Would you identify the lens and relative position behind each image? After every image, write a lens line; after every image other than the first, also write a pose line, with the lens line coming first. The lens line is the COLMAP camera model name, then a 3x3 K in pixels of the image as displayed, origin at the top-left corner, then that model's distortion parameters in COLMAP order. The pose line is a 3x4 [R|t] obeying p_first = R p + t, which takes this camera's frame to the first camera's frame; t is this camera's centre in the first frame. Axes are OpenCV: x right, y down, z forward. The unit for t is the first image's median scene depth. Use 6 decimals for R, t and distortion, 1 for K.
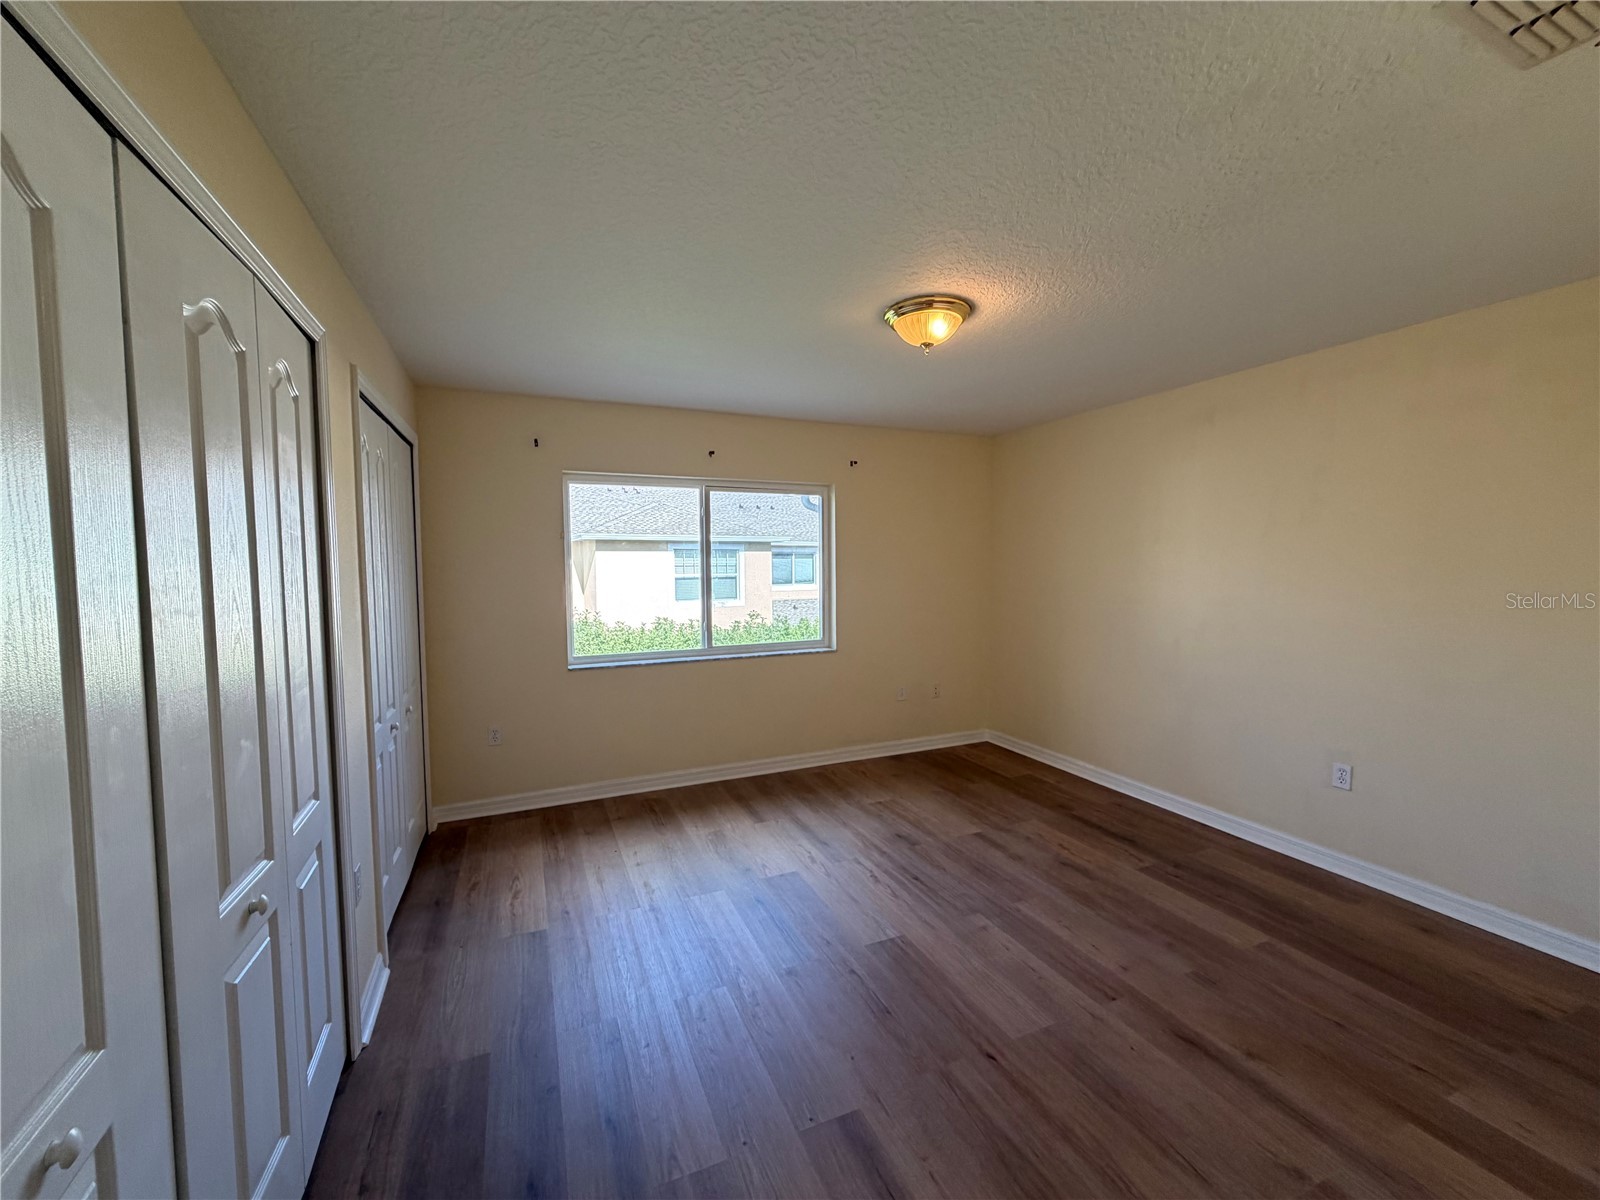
lens RADIAL K [[634.8, 0, 802.9], [0, 634.8, 598.6], [0, 0, 1]] dist [-0.001452, -0.000364]
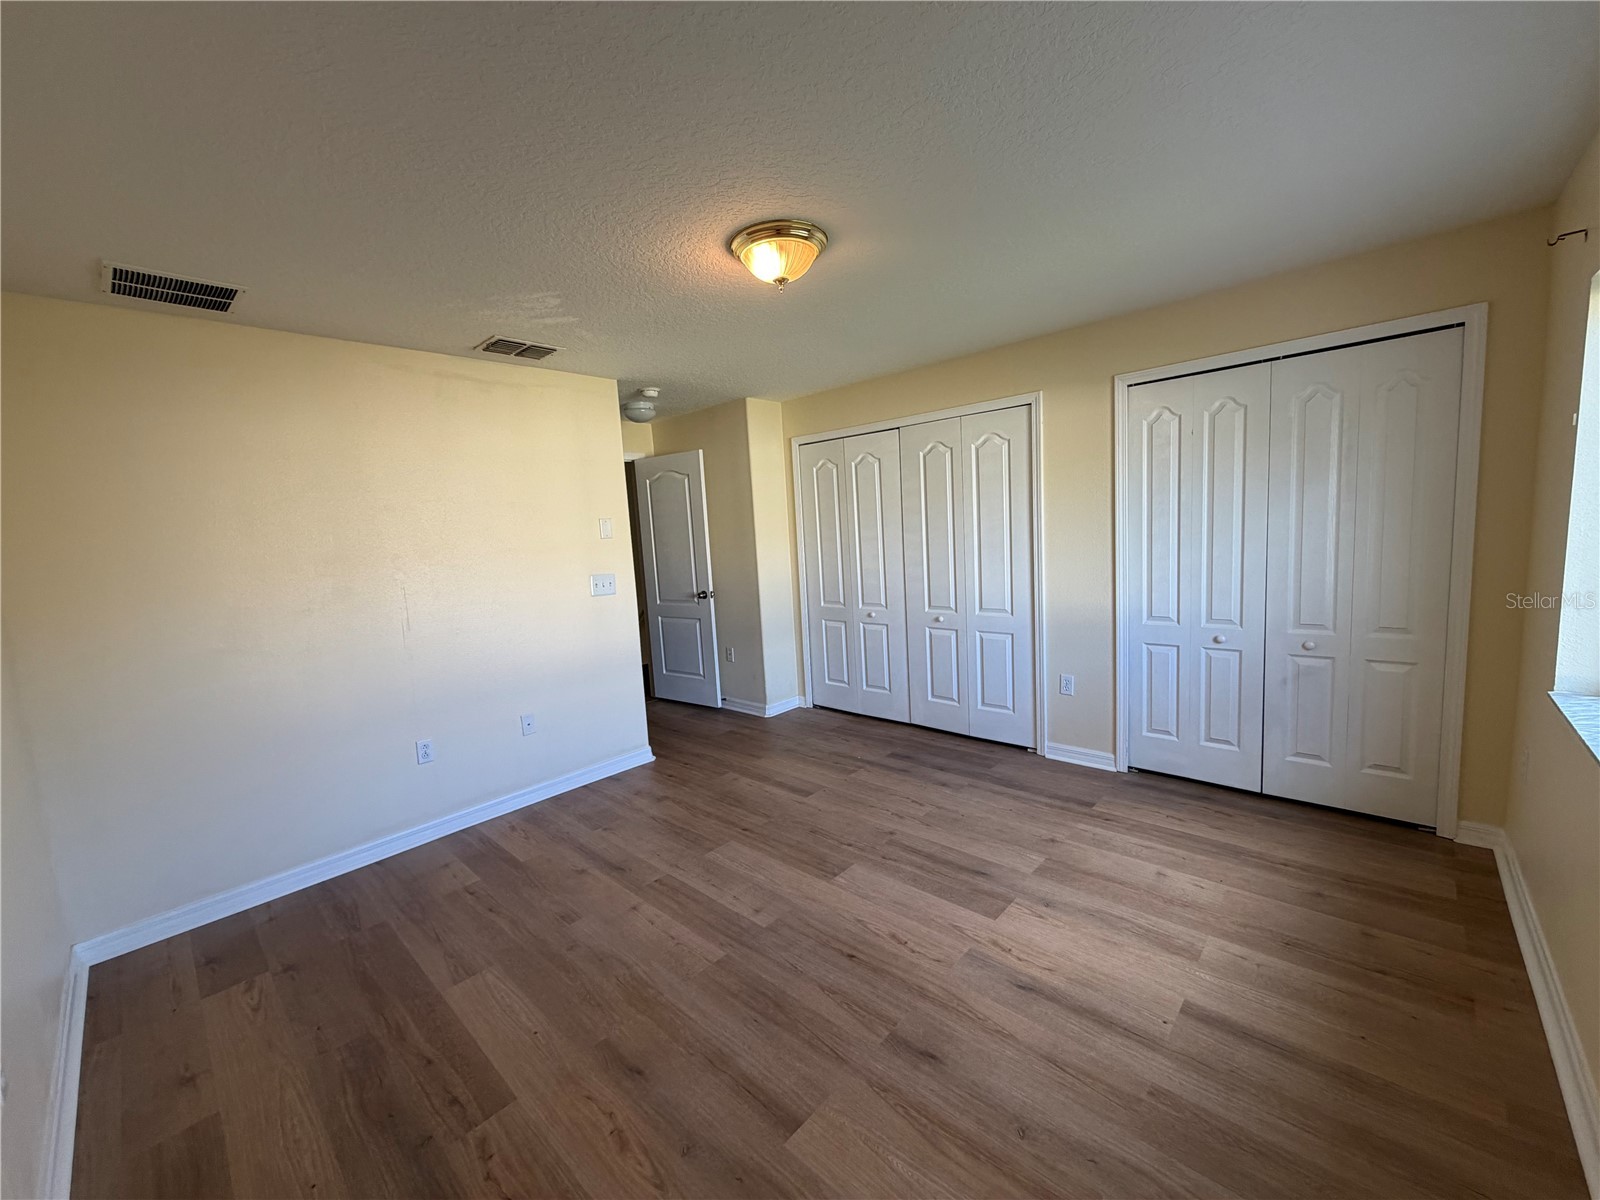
lens RADIAL K [[634.8, 0, 799.6], [0, 634.8, 599.4], [0, 0, 1]] dist [-0.001452, -0.000364]
pose [[-0.917774, 0.107599, -0.382249, 0.472337], [0.044690, 0.984462, 0.169815, -0.098666], [0.394581, 0.138769, -0.908322, 1.592042]]
